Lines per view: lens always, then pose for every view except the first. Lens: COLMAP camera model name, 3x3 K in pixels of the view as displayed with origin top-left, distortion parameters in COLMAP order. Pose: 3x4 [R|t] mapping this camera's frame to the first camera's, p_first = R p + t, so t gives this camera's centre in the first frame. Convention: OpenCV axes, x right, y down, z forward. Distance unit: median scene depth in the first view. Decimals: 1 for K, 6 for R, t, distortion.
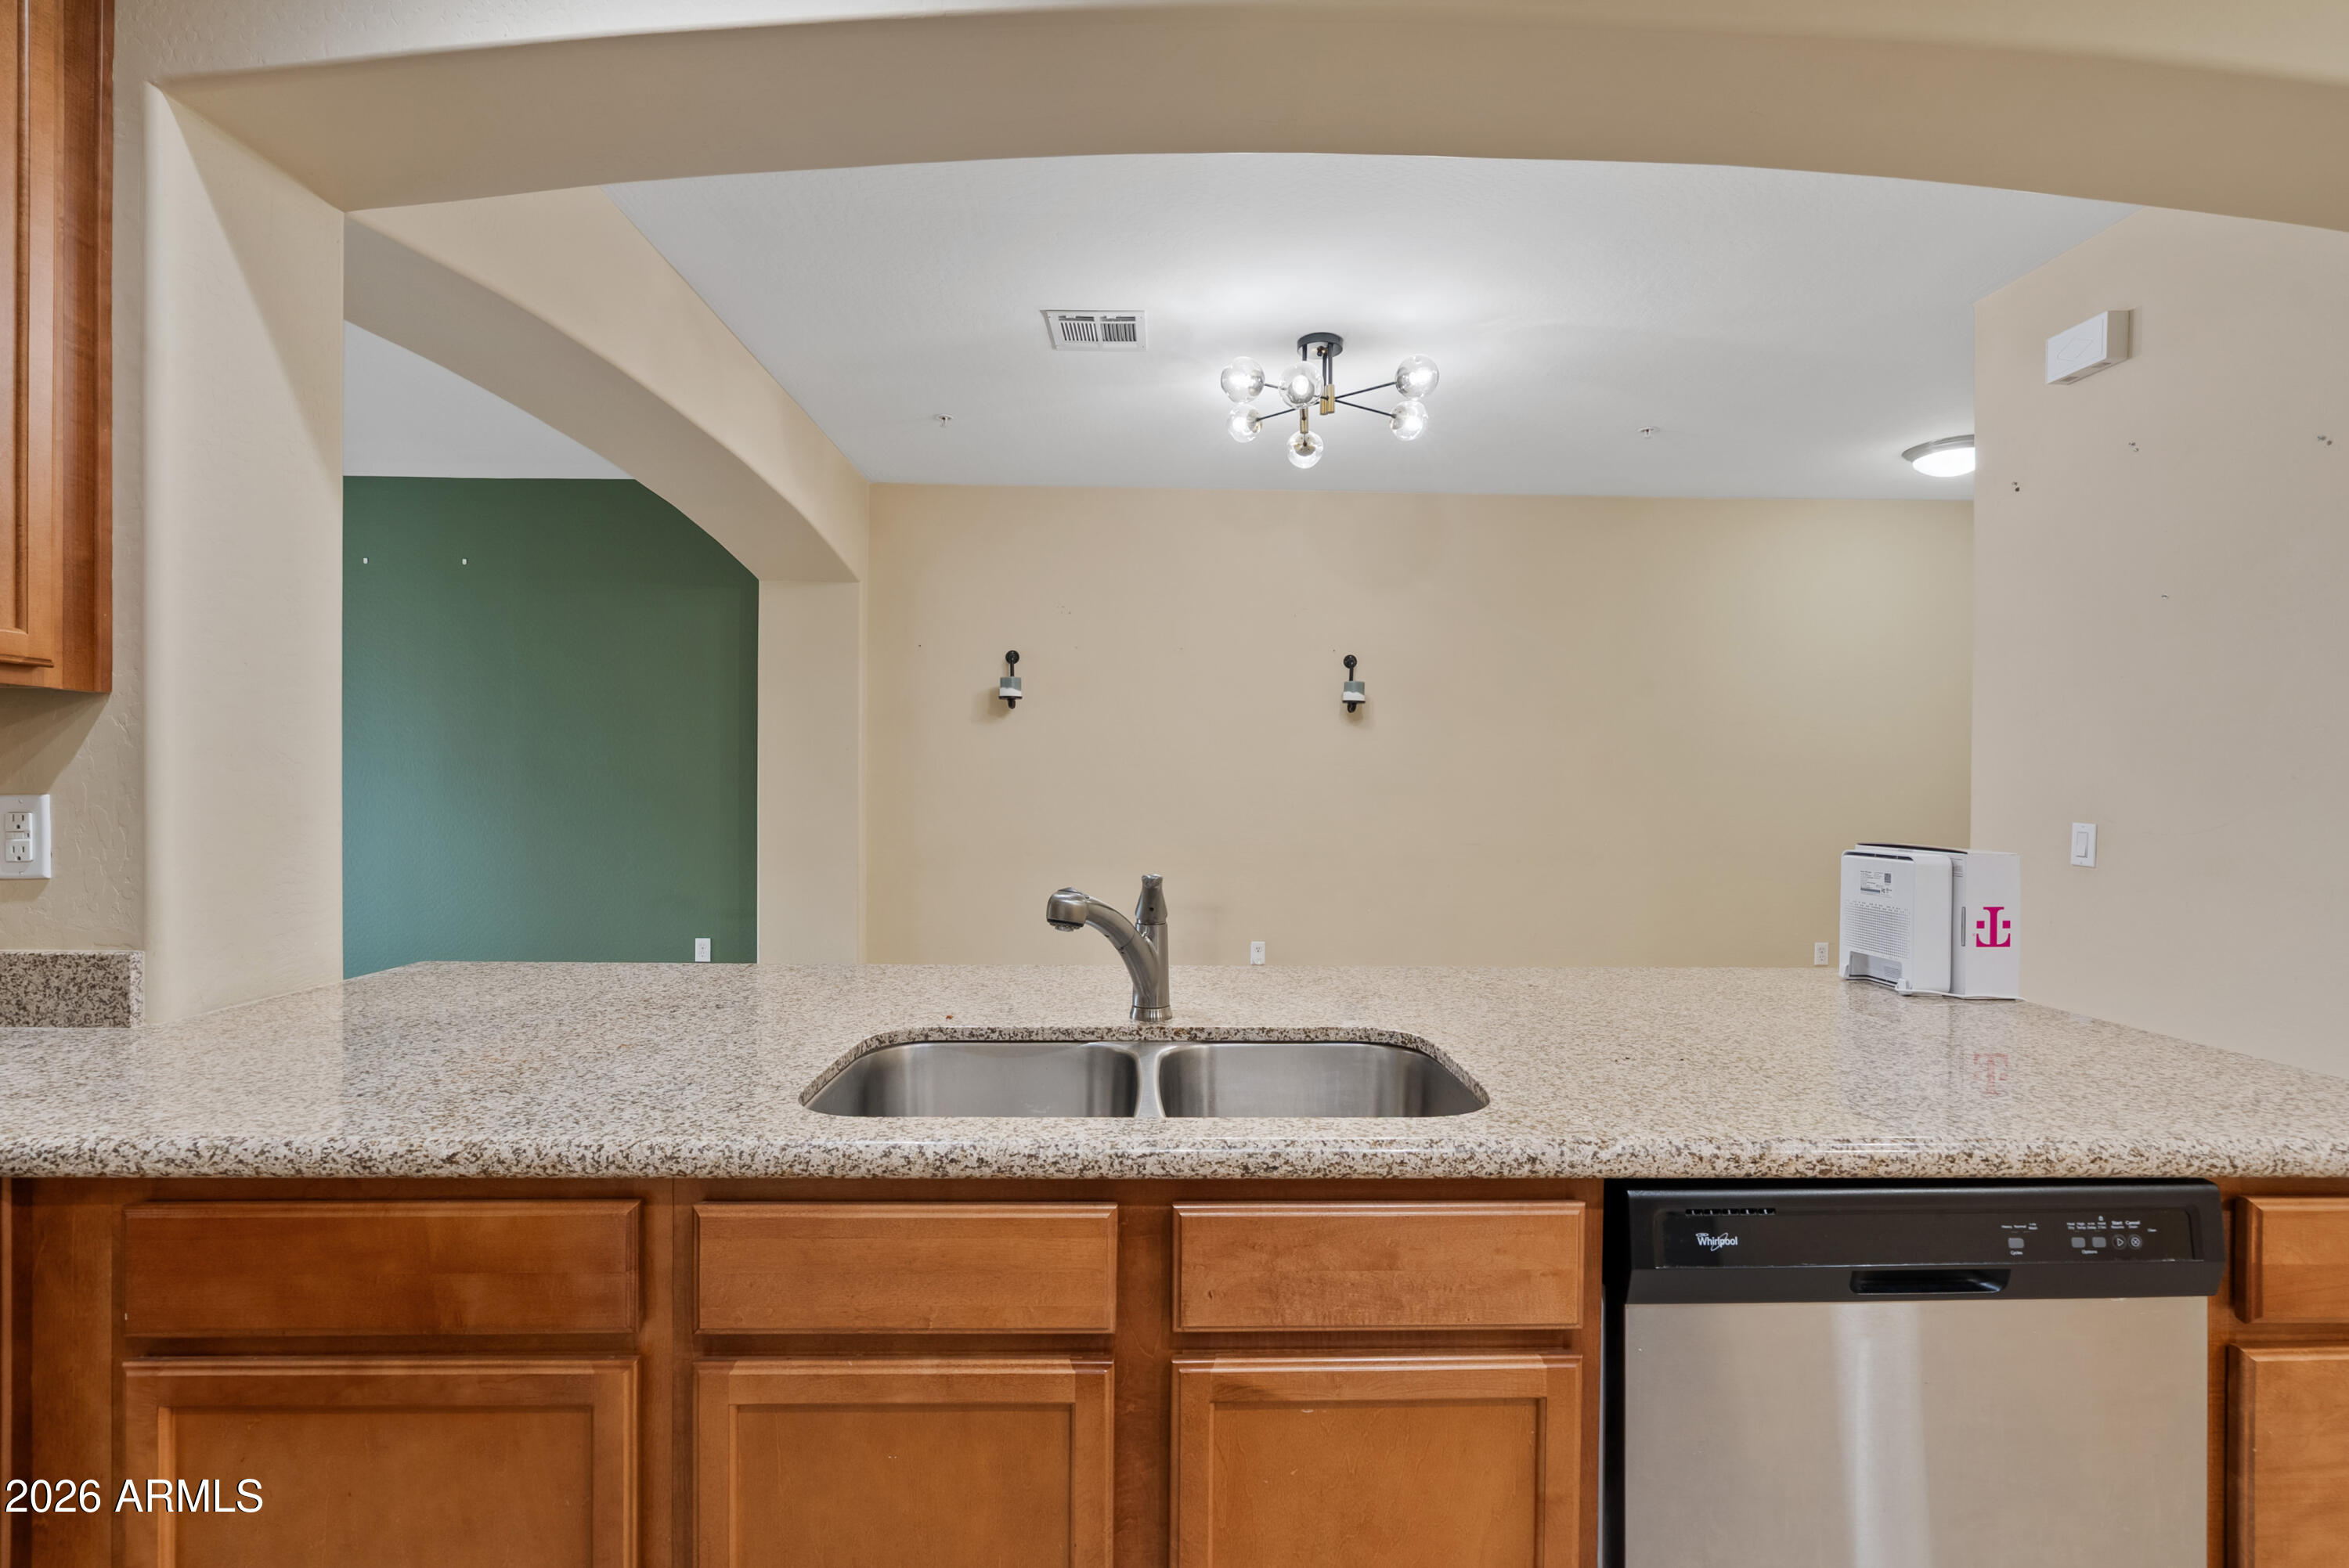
lens RADIAL K [[1067.4, 0, 1168.1], [0, 1067.4, 788.8], [0, 0, 1]] dist [-0.009463, 0.002437]
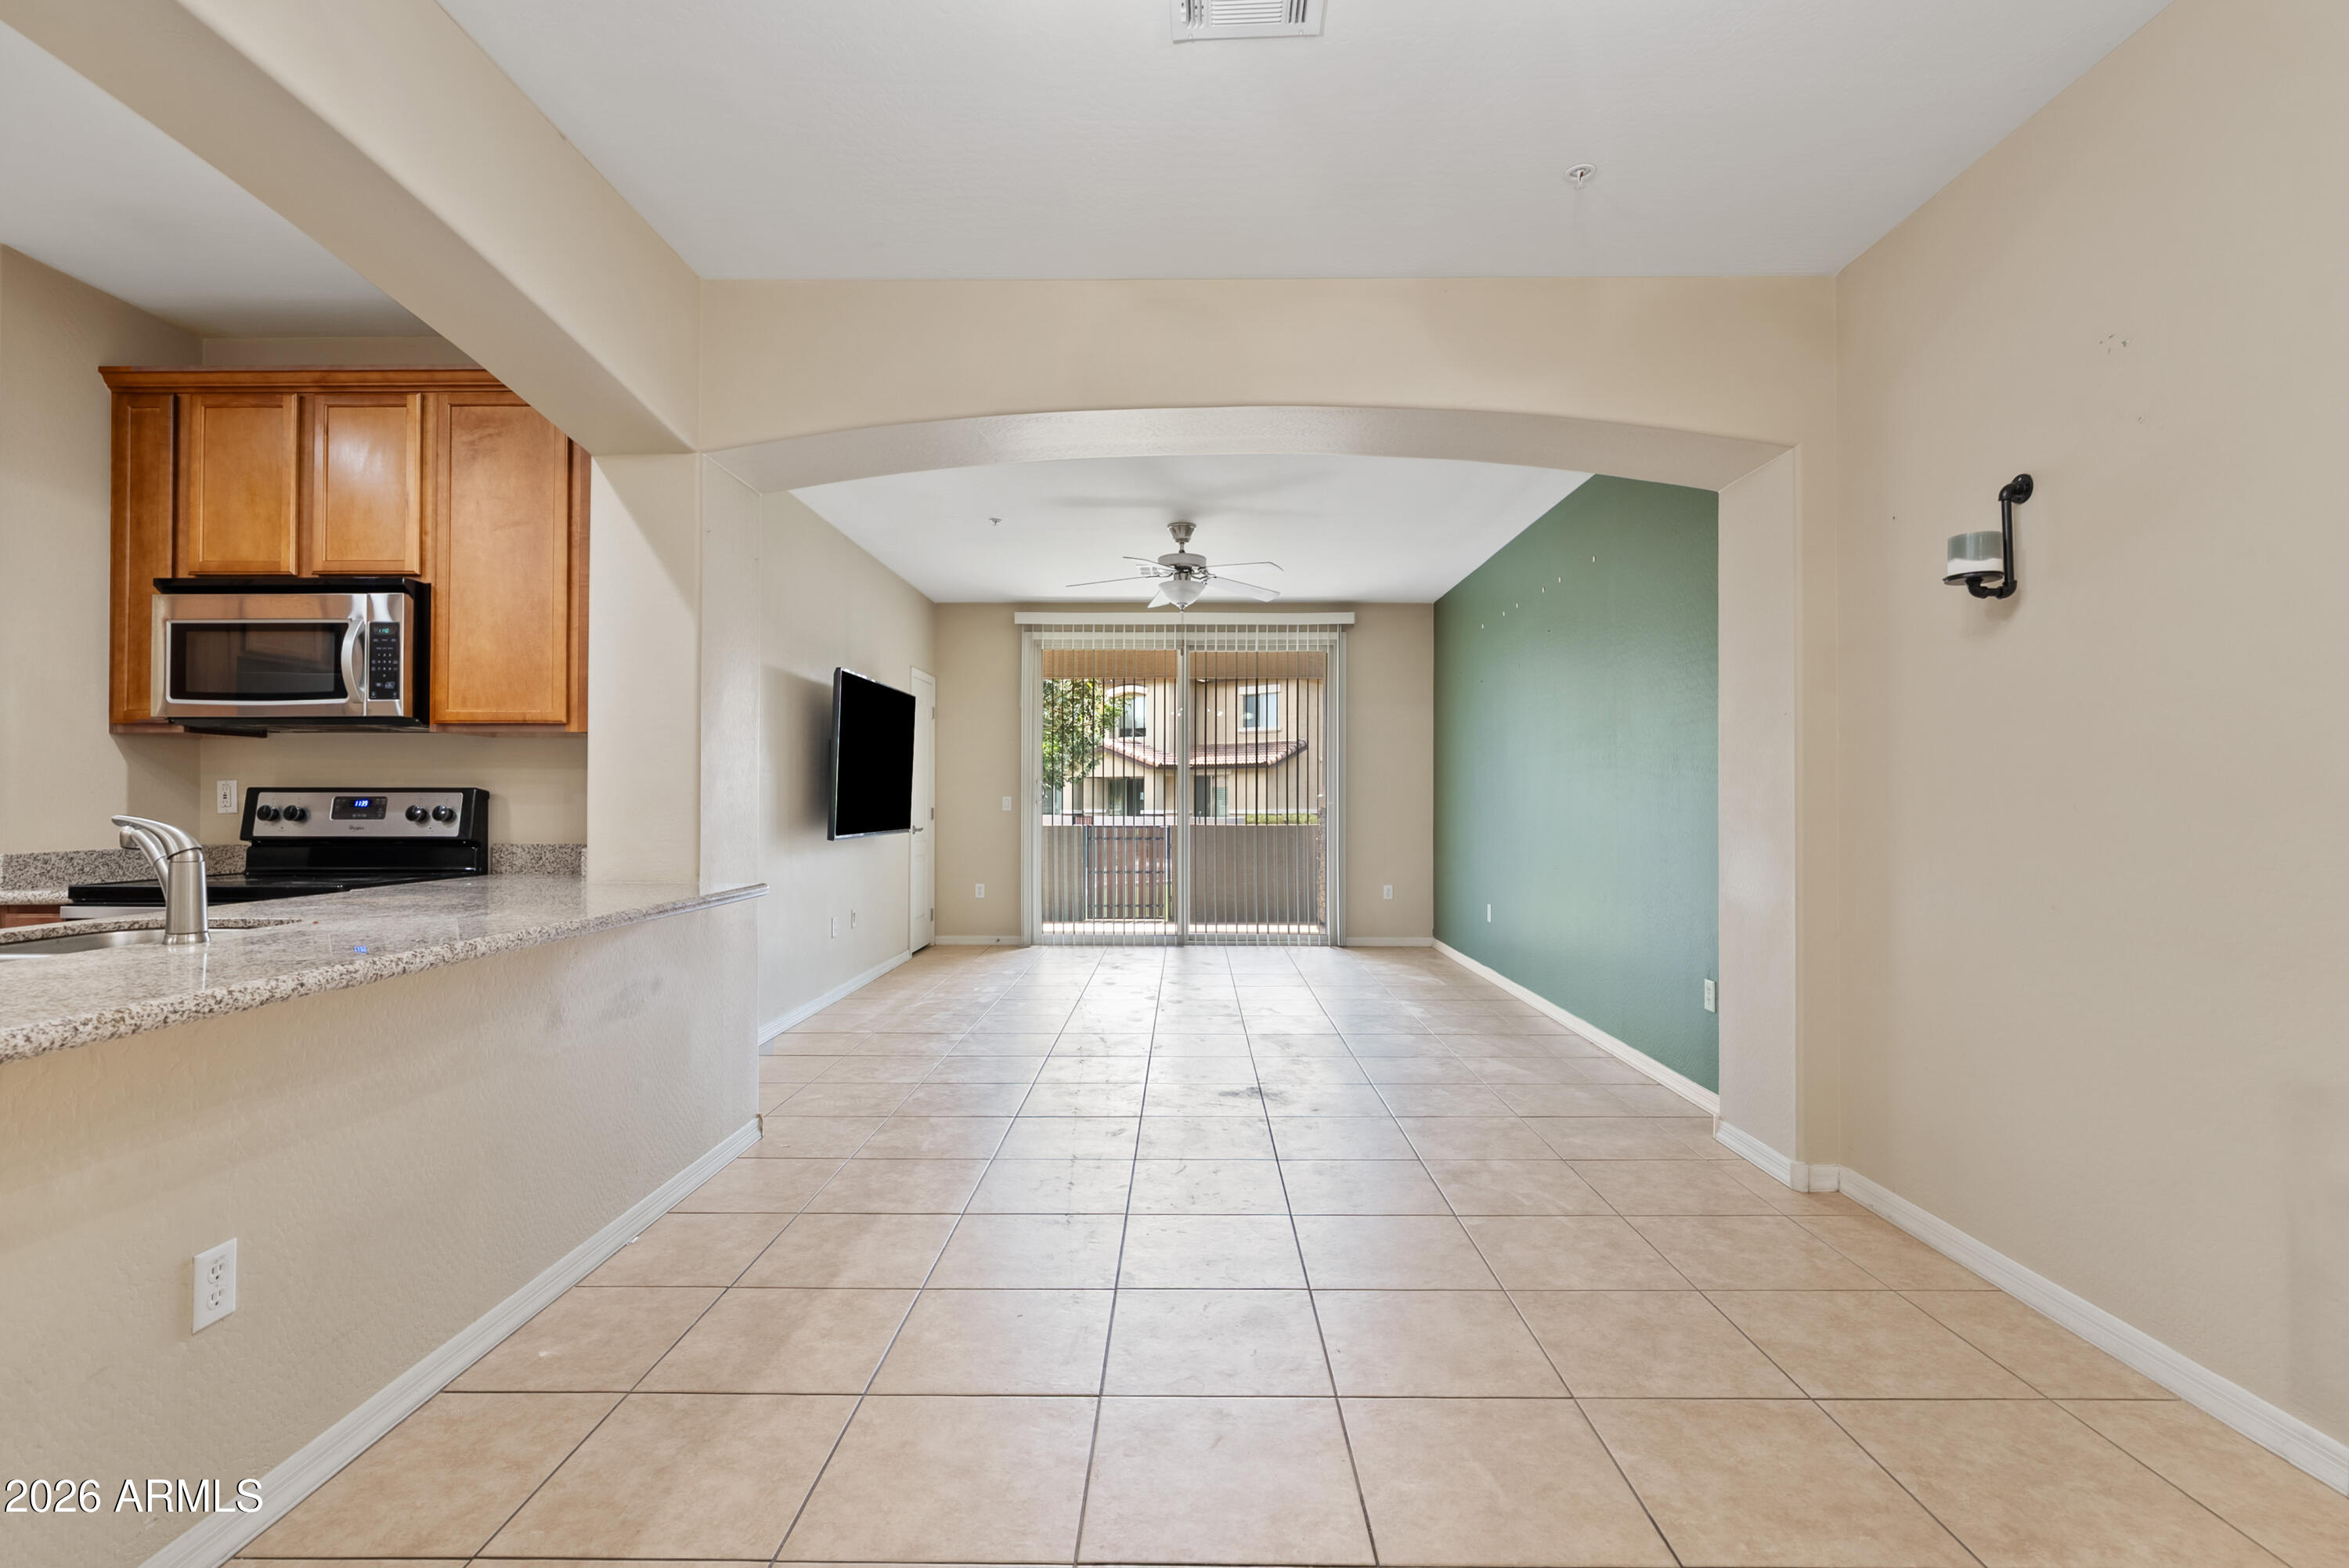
lens RADIAL K [[1067.4, 0, 1179.8], [0, 1067.4, 792.5], [0, 0, 1]] dist [-0.009463, 0.002437]
pose [[-0.029040, -0.017358, -0.999428, 1.669105], [-0.005507, 0.999837, -0.017205, 0.092604], [0.999563, 0.005004, -0.029131, 3.219885]]
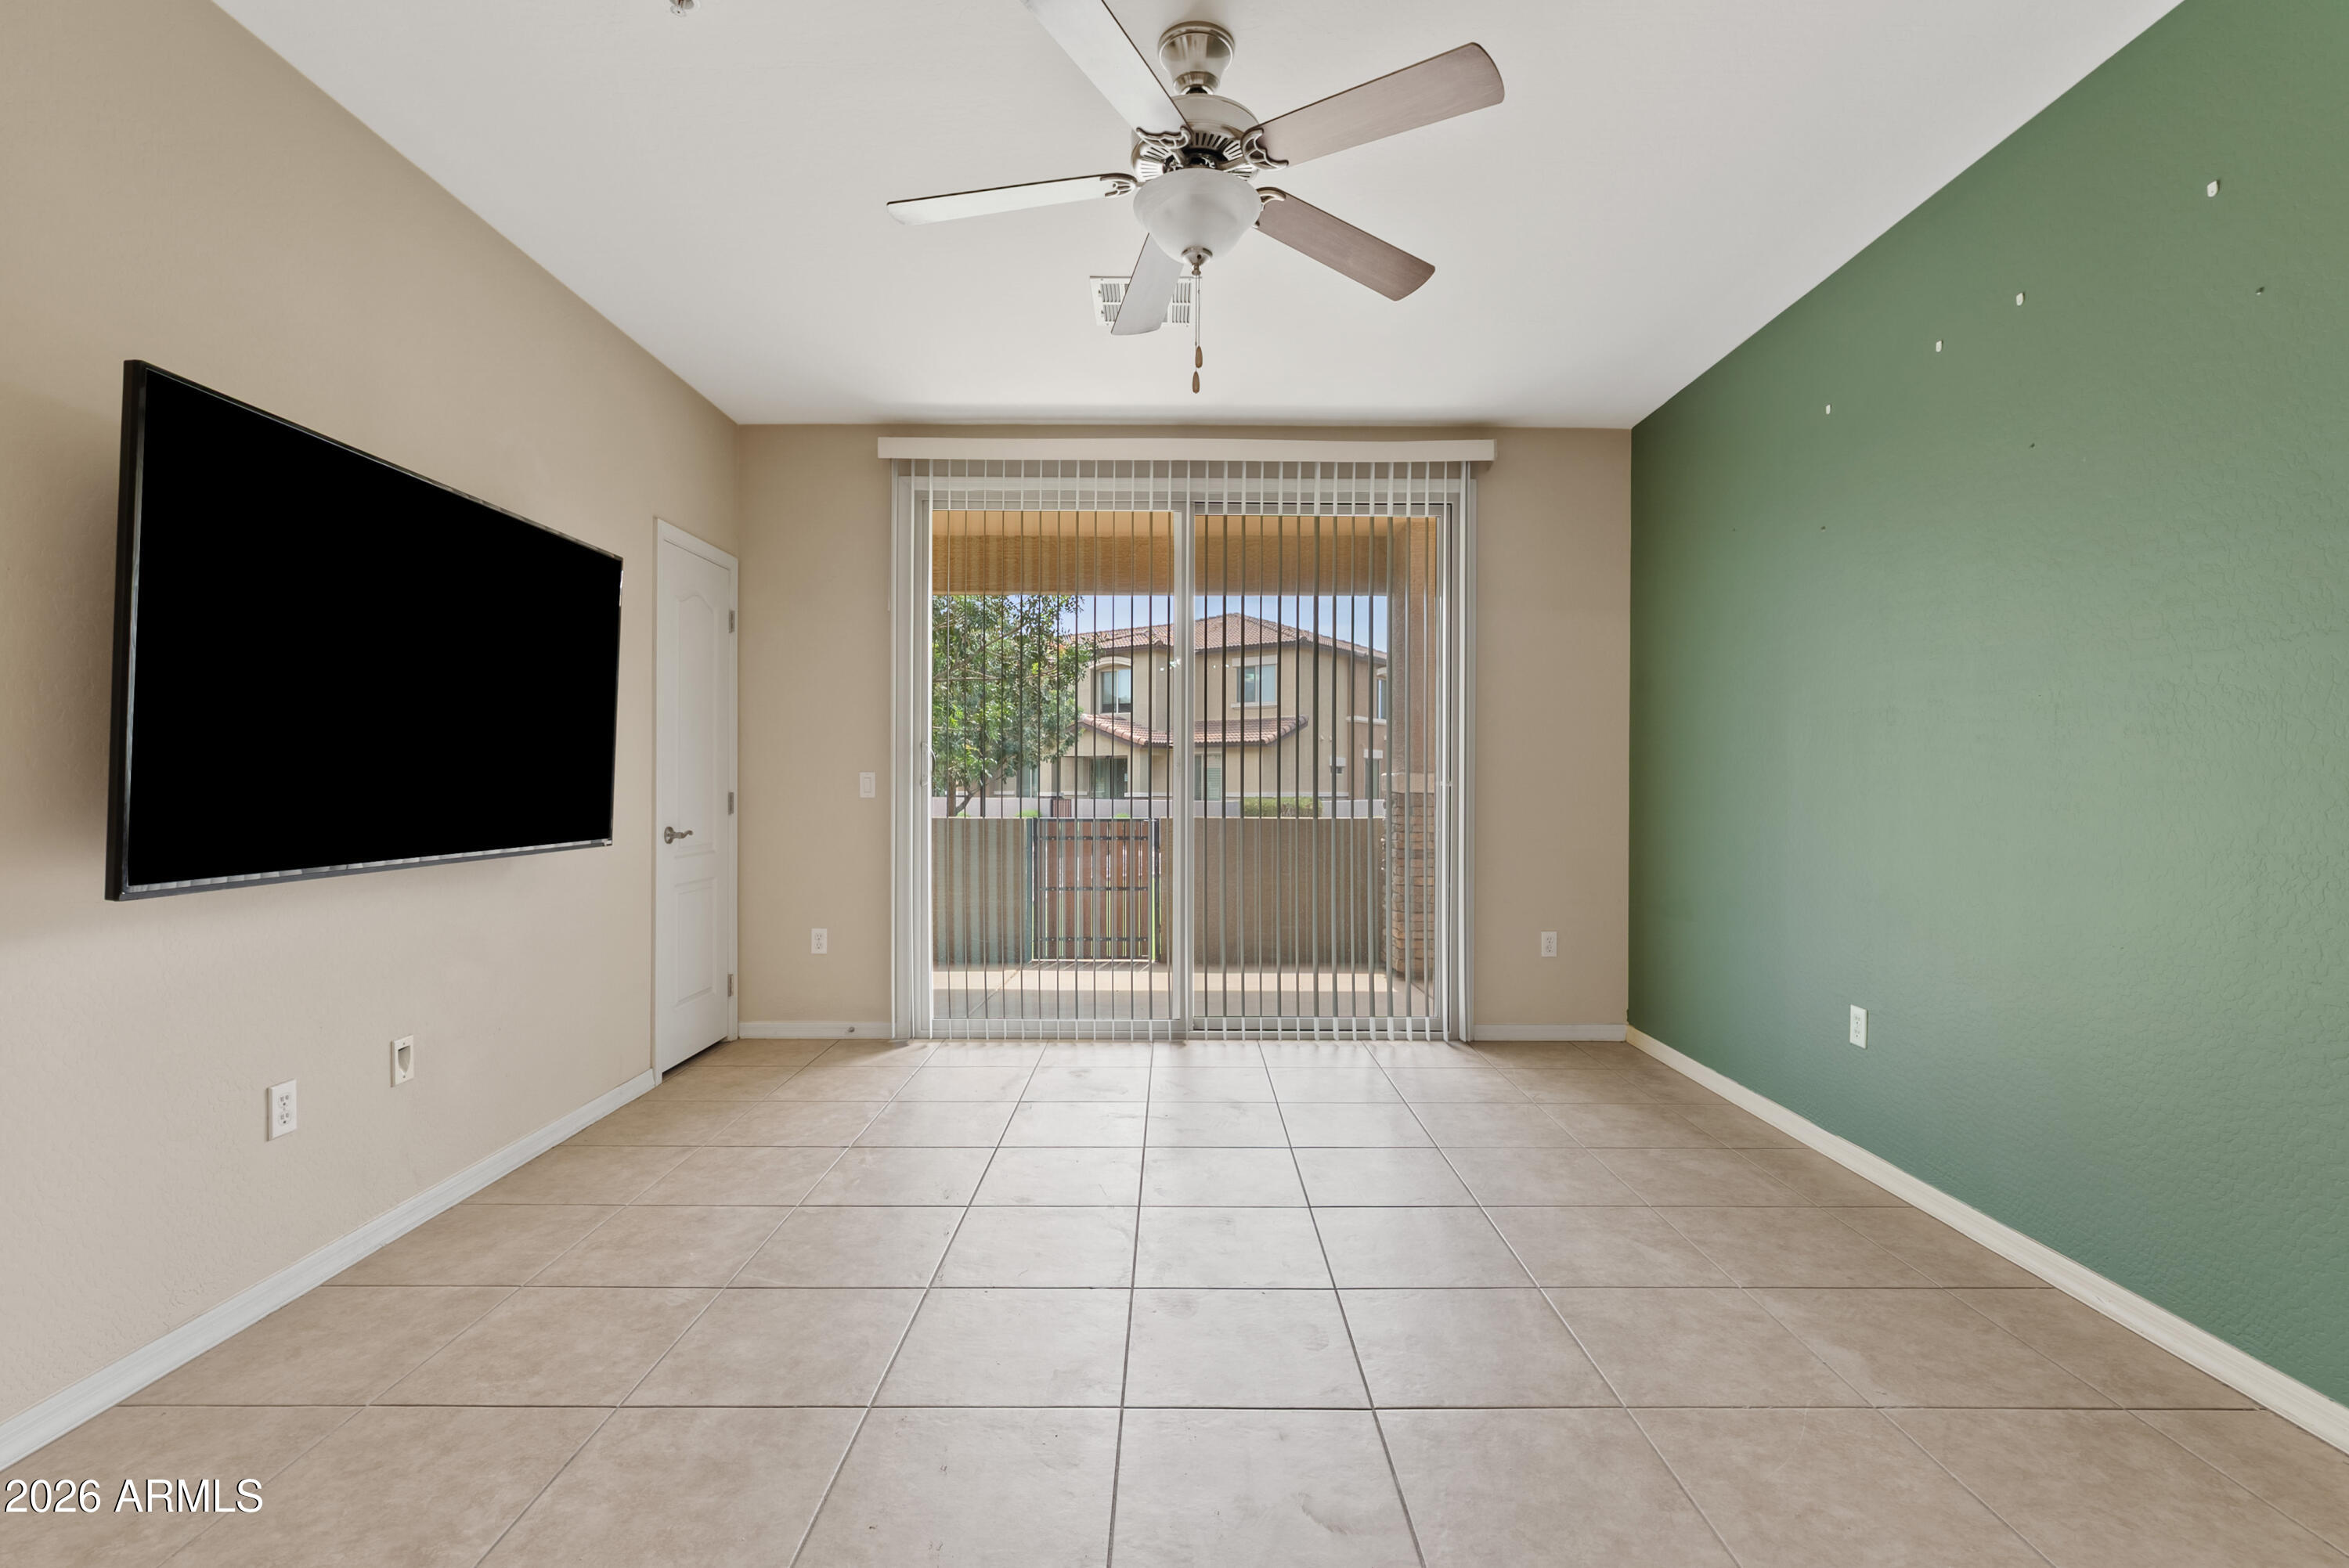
lens RADIAL K [[1067.4, 0, 1187.0], [0, 1067.4, 777.6], [0, 0, 1]] dist [-0.009463, 0.002437]
pose [[-0.010013, -0.013931, -0.999853, -1.992531], [-0.006865, 0.999880, -0.013863, 0.062651], [0.999926, 0.006725, -0.010107, 3.065946]]
